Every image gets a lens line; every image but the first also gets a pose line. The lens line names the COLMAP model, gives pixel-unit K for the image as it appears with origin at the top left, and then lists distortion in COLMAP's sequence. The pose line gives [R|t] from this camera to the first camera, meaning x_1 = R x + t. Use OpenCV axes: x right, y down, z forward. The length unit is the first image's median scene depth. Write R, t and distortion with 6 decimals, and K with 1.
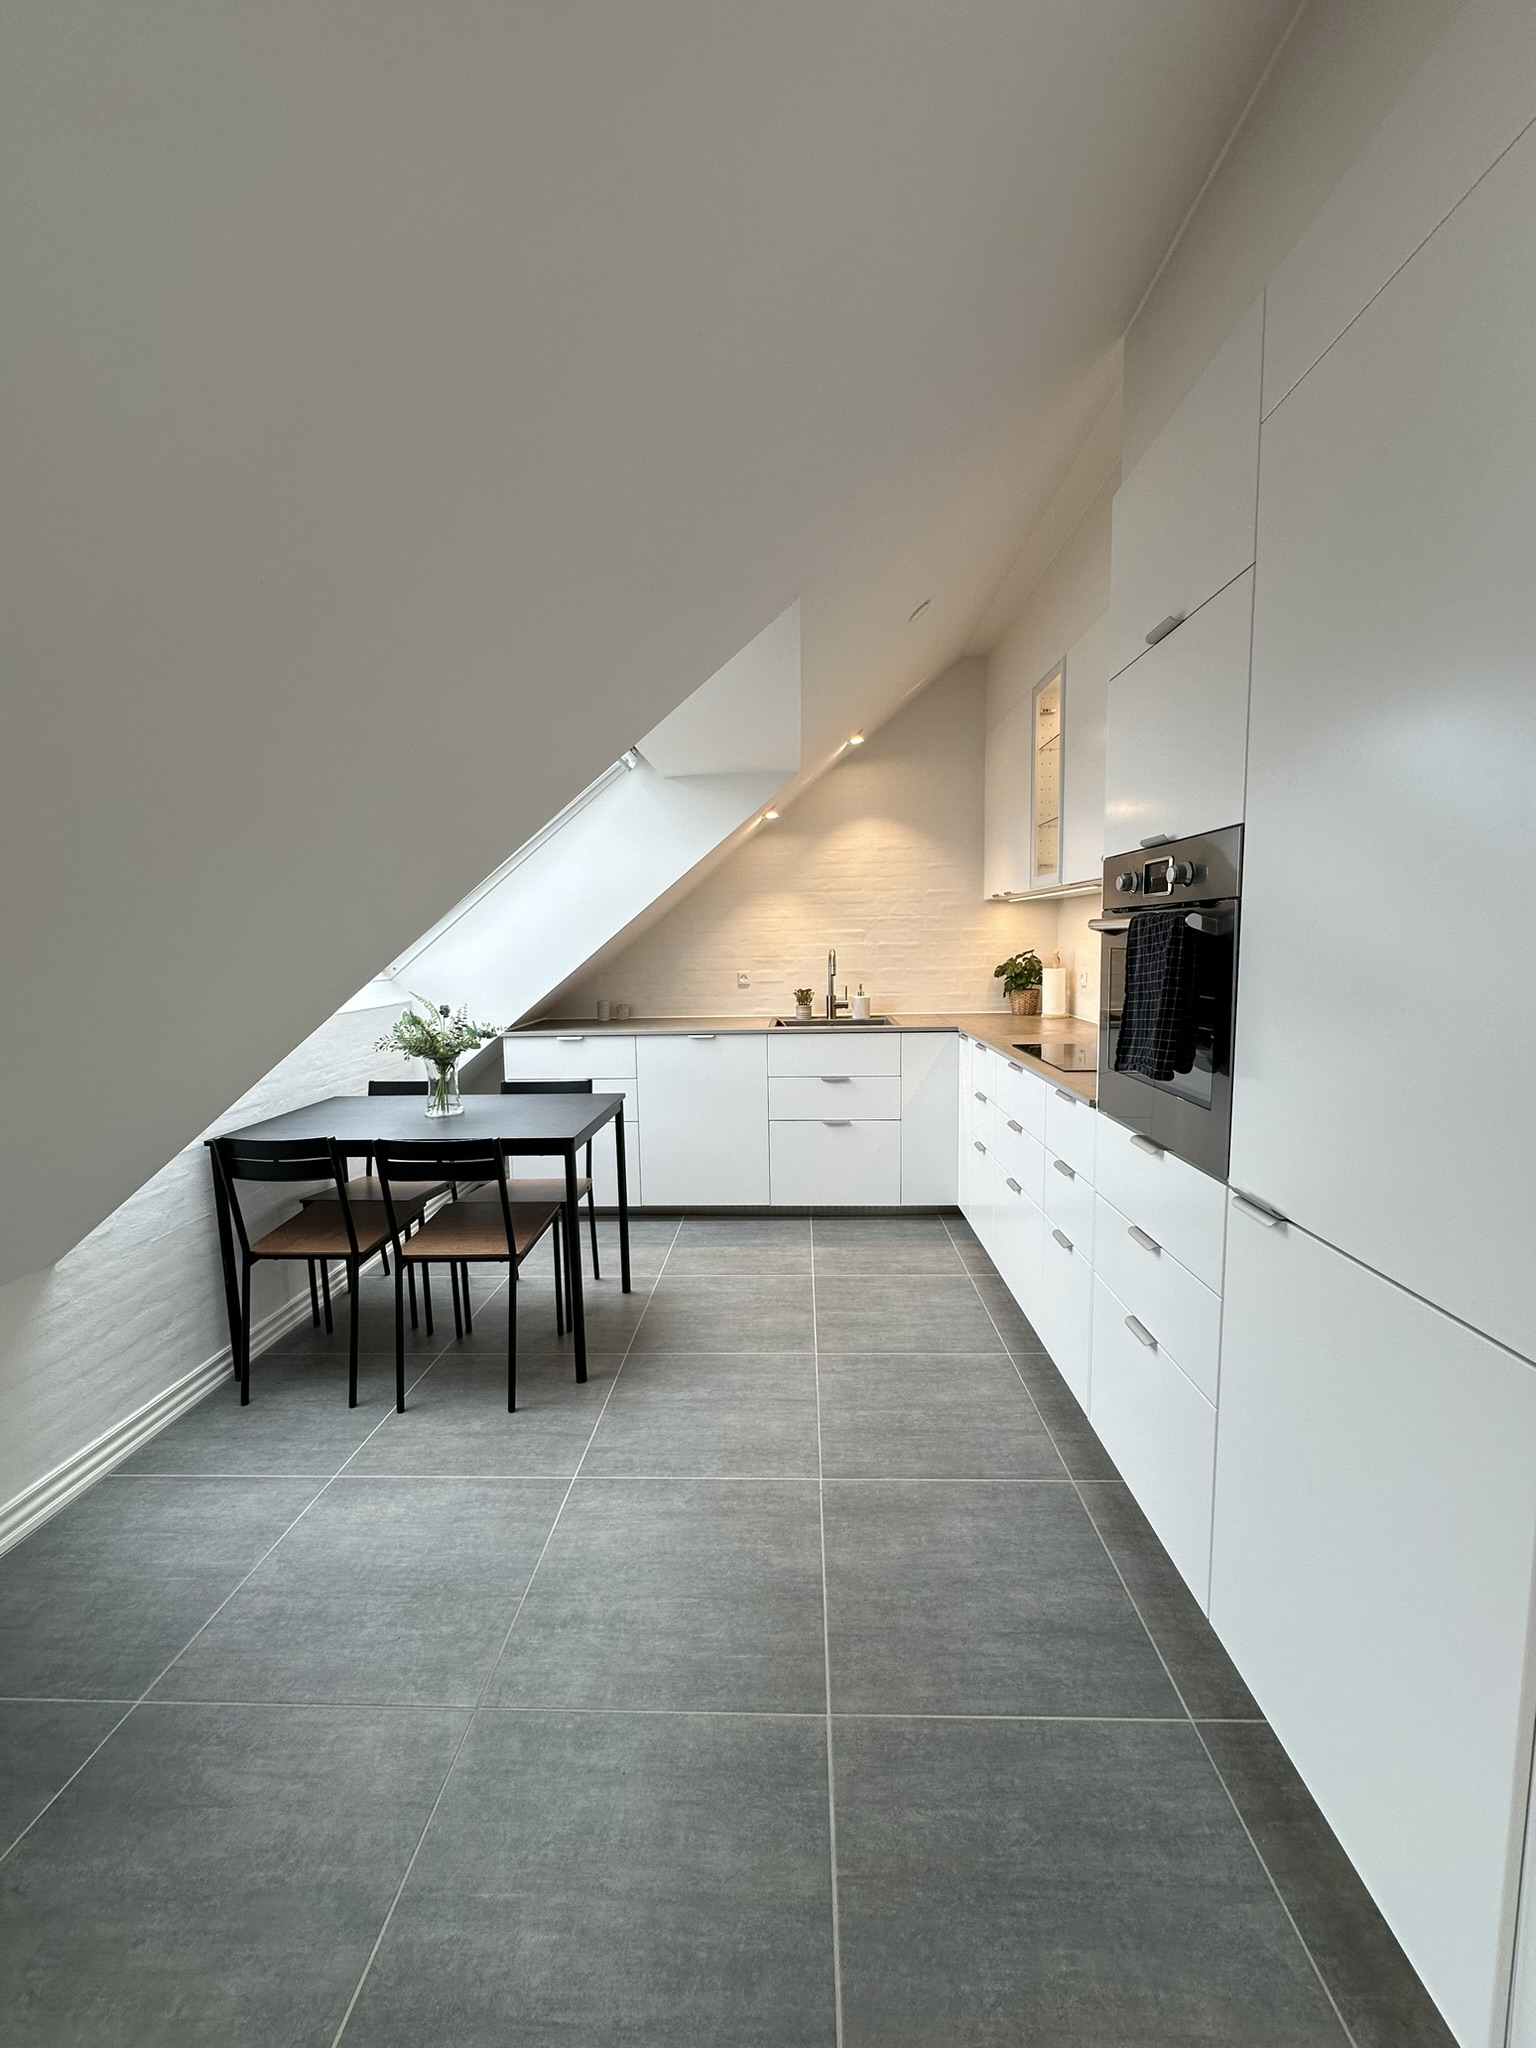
lens RADIAL K [[814.0, 0, 770.5], [0, 814.0, 1022.8], [0, 0, 1]] dist [-0.001111, -0.000164]
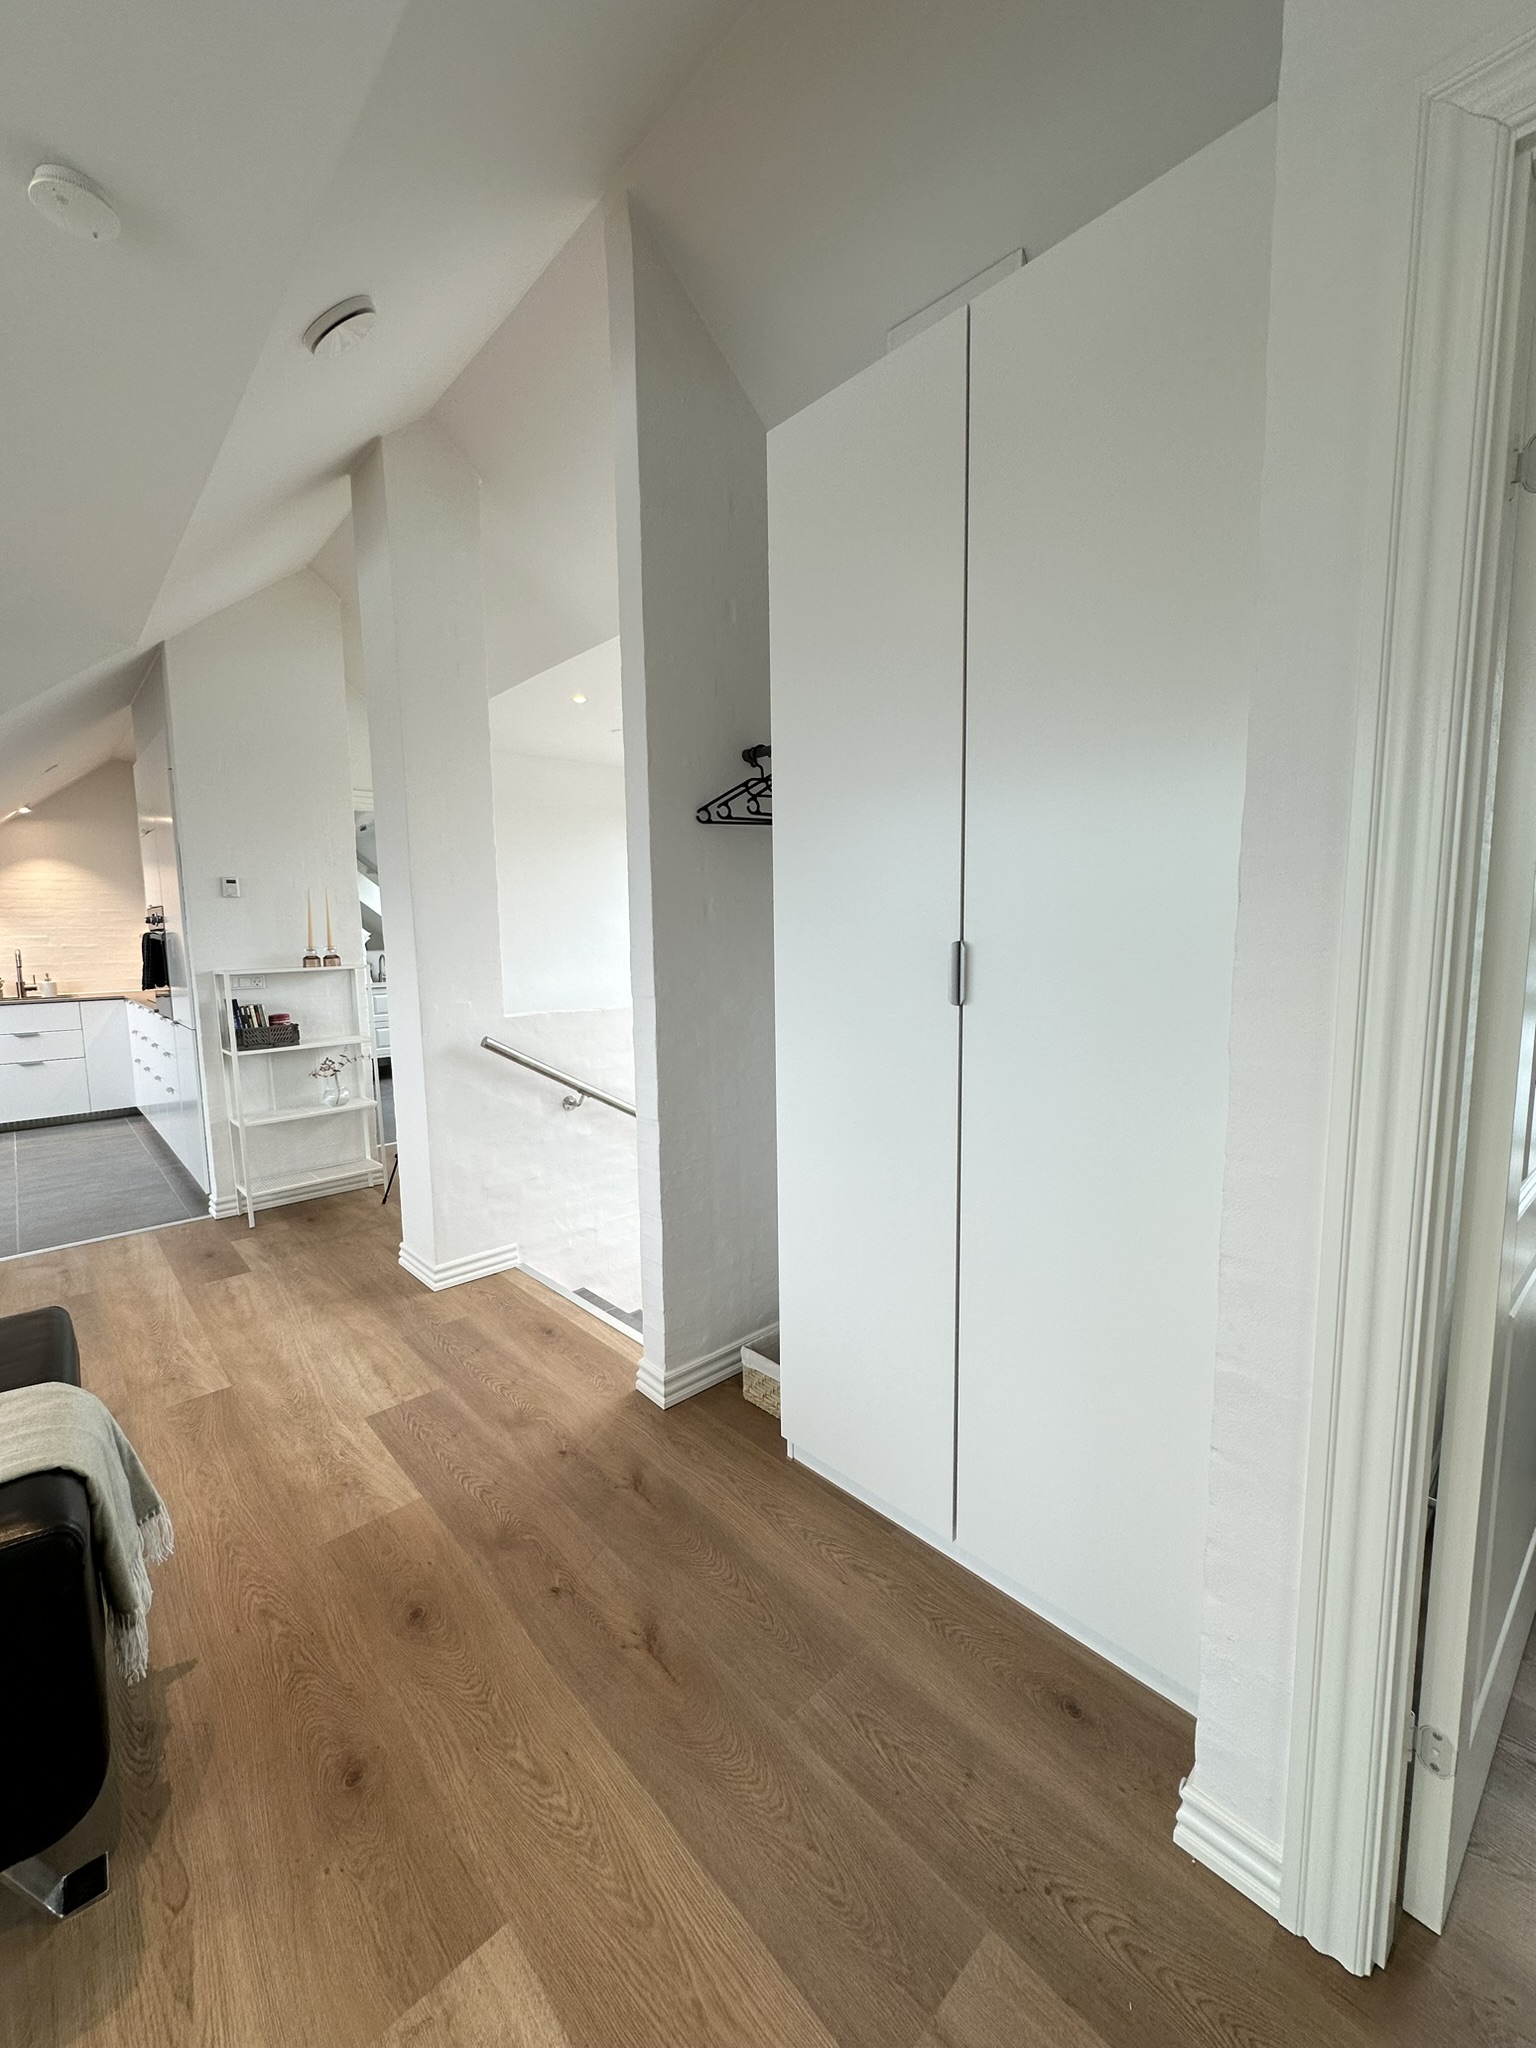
lens RADIAL K [[814.0, 0, 770.5], [0, 814.0, 1022.8], [0, 0, 1]] dist [-0.001111, -0.000164]
pose [[0.707970, -0.073154, 0.702444, -0.001167], [0.075789, 0.996747, 0.027418, 0.099893], [-0.702164, 0.033827, 0.711211, -0.951905]]
